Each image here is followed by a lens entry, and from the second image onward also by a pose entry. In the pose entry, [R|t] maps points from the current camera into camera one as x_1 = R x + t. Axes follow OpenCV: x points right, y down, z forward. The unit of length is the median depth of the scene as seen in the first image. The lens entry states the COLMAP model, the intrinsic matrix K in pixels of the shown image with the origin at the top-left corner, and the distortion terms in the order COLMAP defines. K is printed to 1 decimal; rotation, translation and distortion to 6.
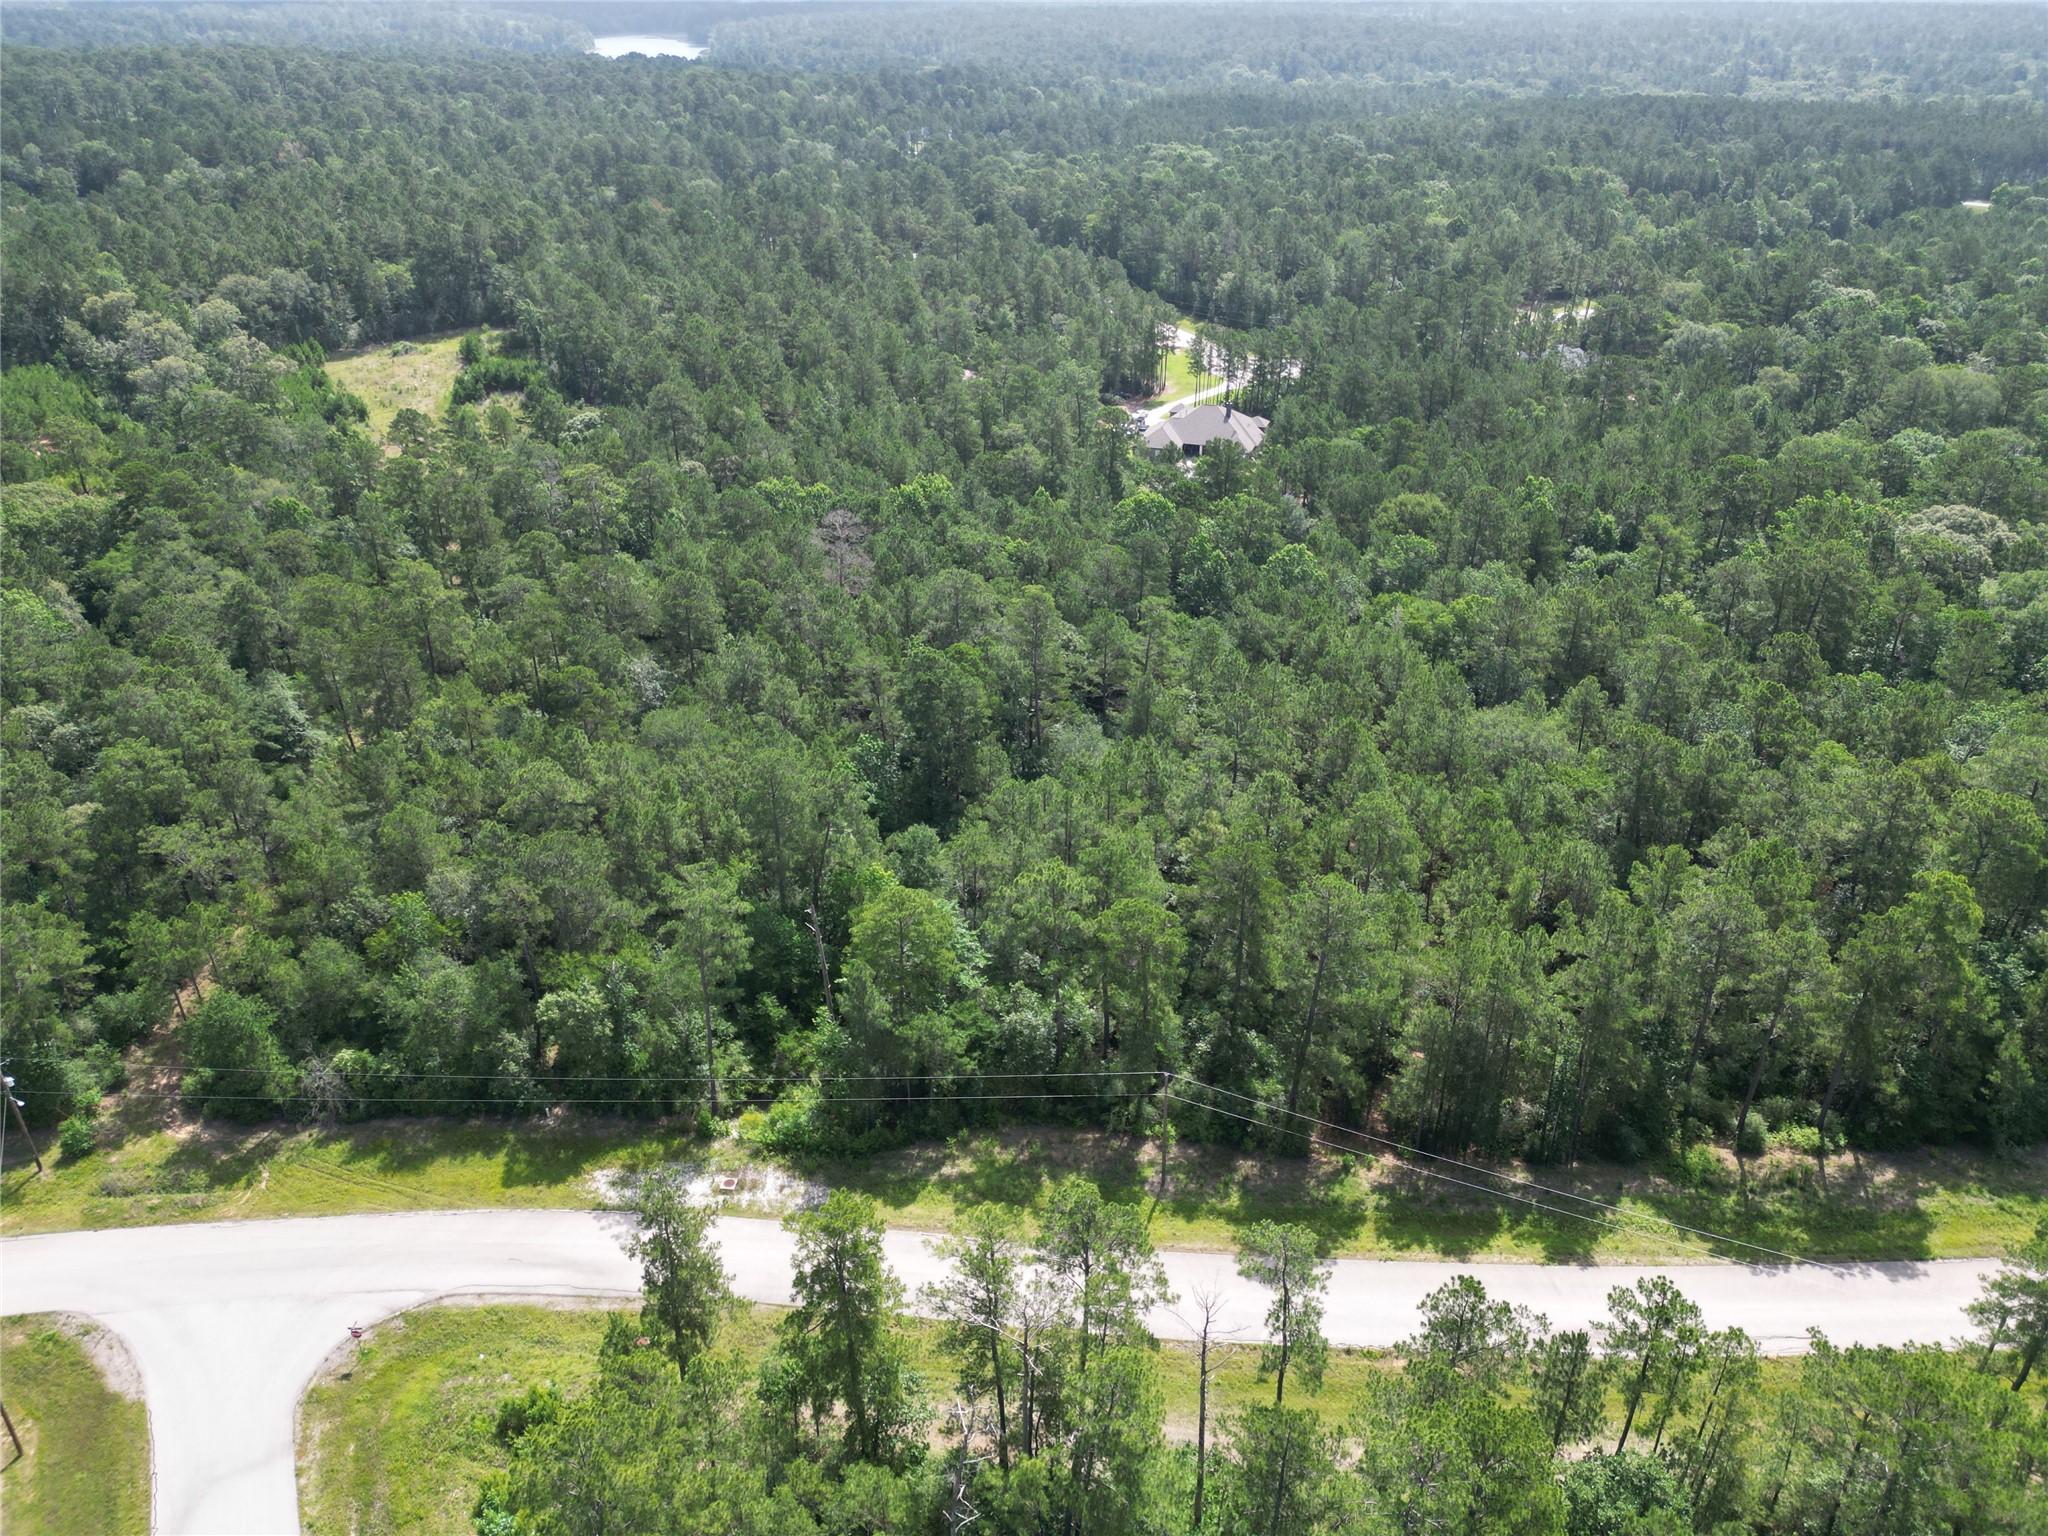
lens RADIAL K [[1431.7, 0, 1021.4], [0, 1431.7, 764.0], [0, 0, 1]] dist [0.072868, -0.067331]
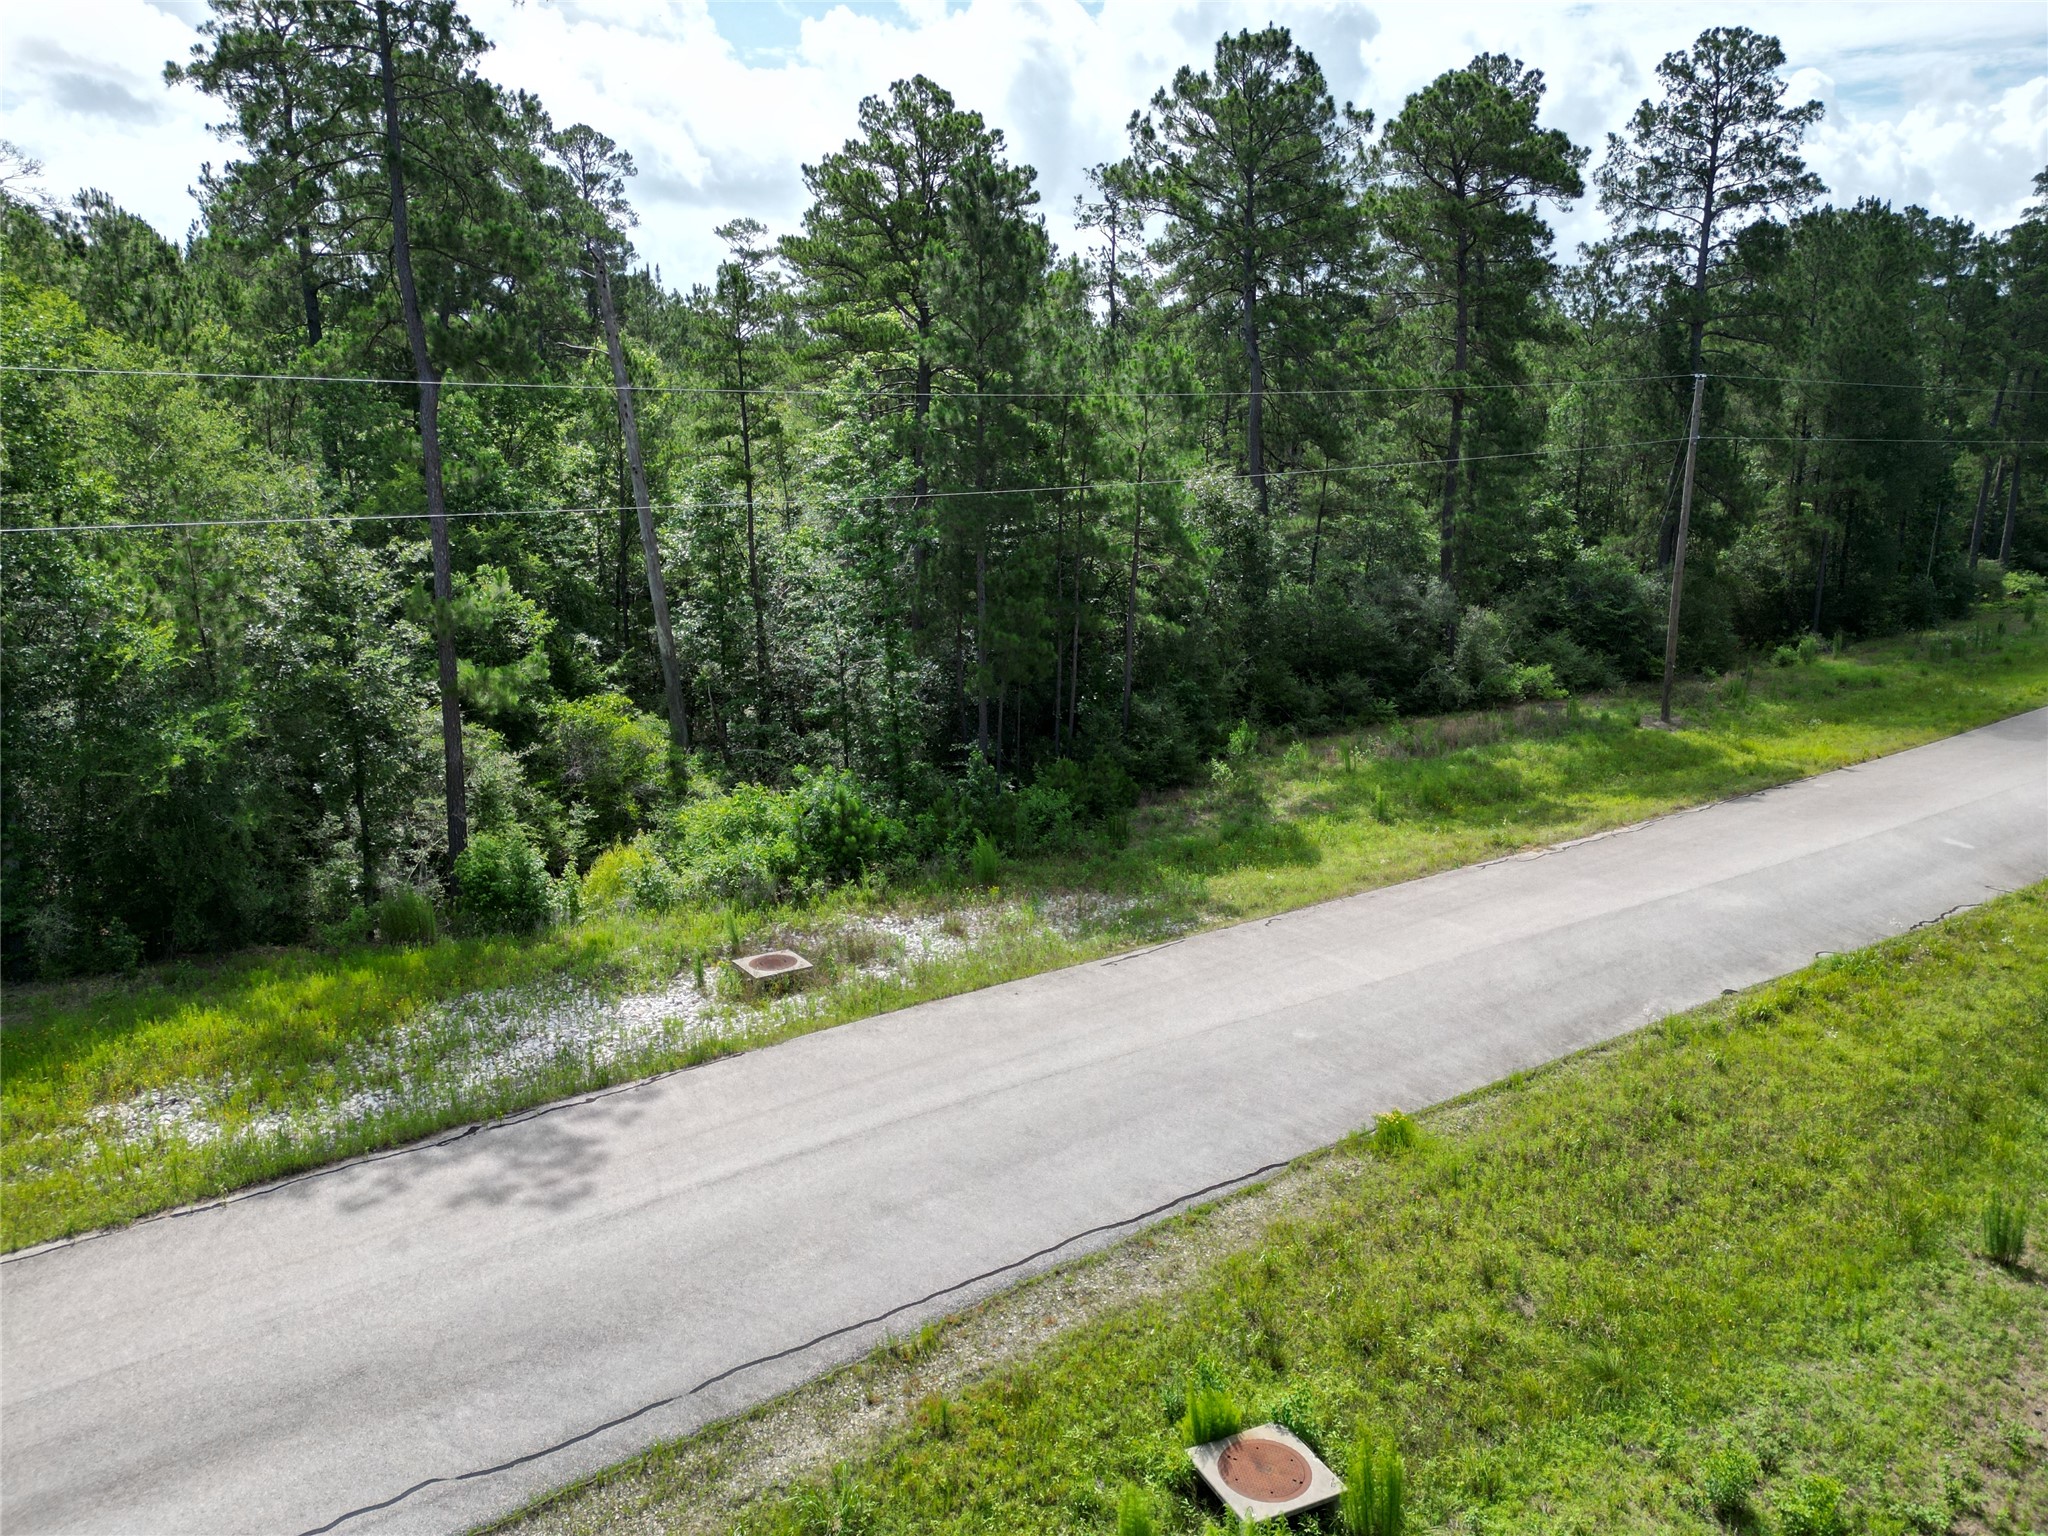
lens RADIAL K [[1431.7, 0, 1021.4], [0, 1431.7, 764.0], [0, 0, 1]] dist [0.072868, -0.067331]
pose [[0.760846, -0.148945, 0.631608, -0.293632], [0.309155, 0.938948, -0.150993, 0.285040], [-0.570557, 0.310147, 0.760442, 0.723335]]
